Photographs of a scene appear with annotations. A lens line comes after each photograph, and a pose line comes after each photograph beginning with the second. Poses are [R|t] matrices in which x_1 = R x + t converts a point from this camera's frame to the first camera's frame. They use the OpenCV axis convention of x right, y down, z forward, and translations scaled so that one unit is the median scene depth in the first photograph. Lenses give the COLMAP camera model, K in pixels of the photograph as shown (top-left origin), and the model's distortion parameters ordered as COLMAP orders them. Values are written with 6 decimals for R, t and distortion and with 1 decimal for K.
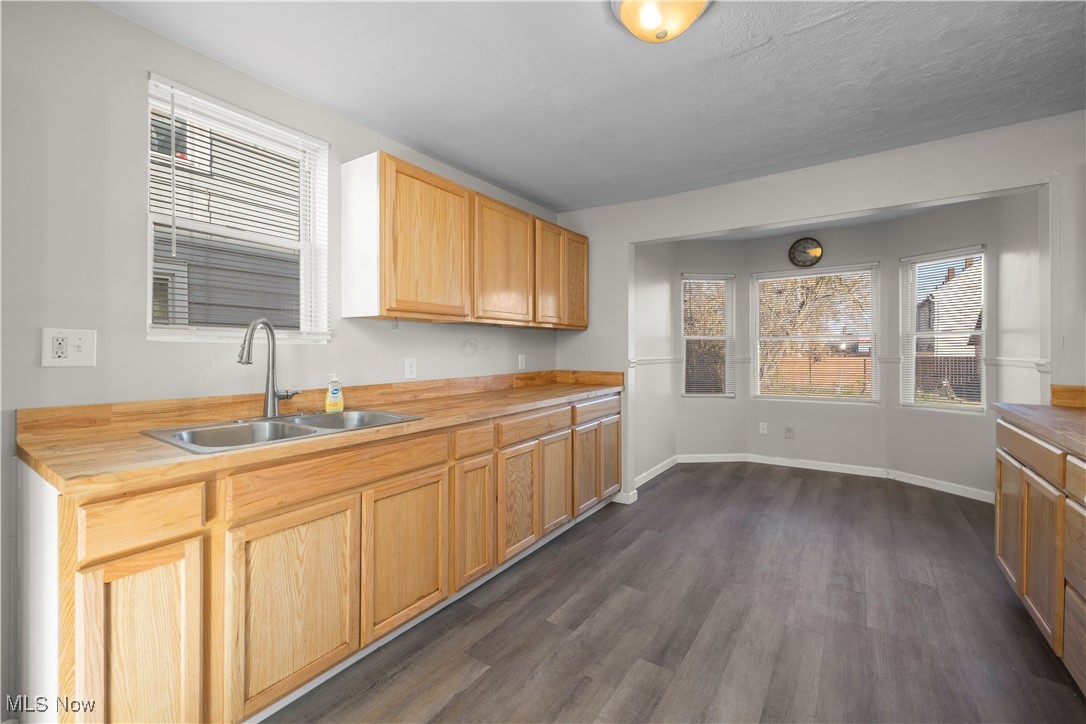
lens RADIAL K [[443.4, 0, 535.5], [0, 443.4, 352.9], [0, 0, 1]] dist [0.001917, -0.001188]
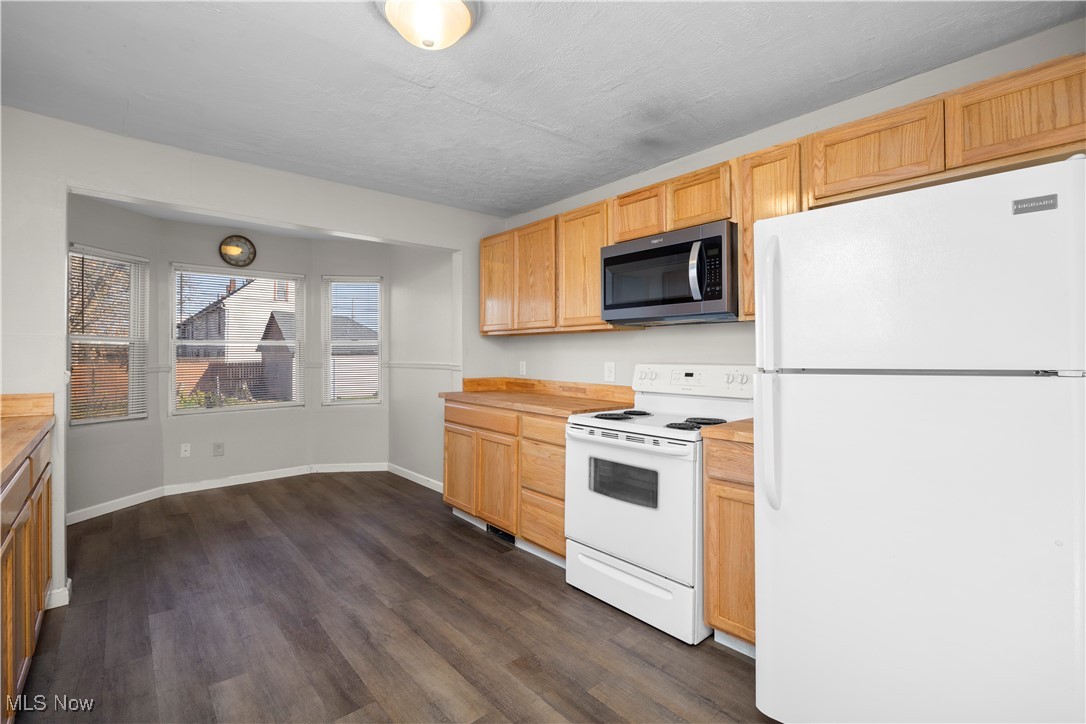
lens RADIAL K [[490.8, 0, 530.1], [0, 490.8, 349.8], [0, 0, 1]] dist [-0.016602, 0.000485]
pose [[0.252691, 0.011922, 0.967473, -0.388465], [0.005833, 0.999887, -0.013845, -0.003475], [-0.967529, 0.009142, 0.252593, 0.269314]]
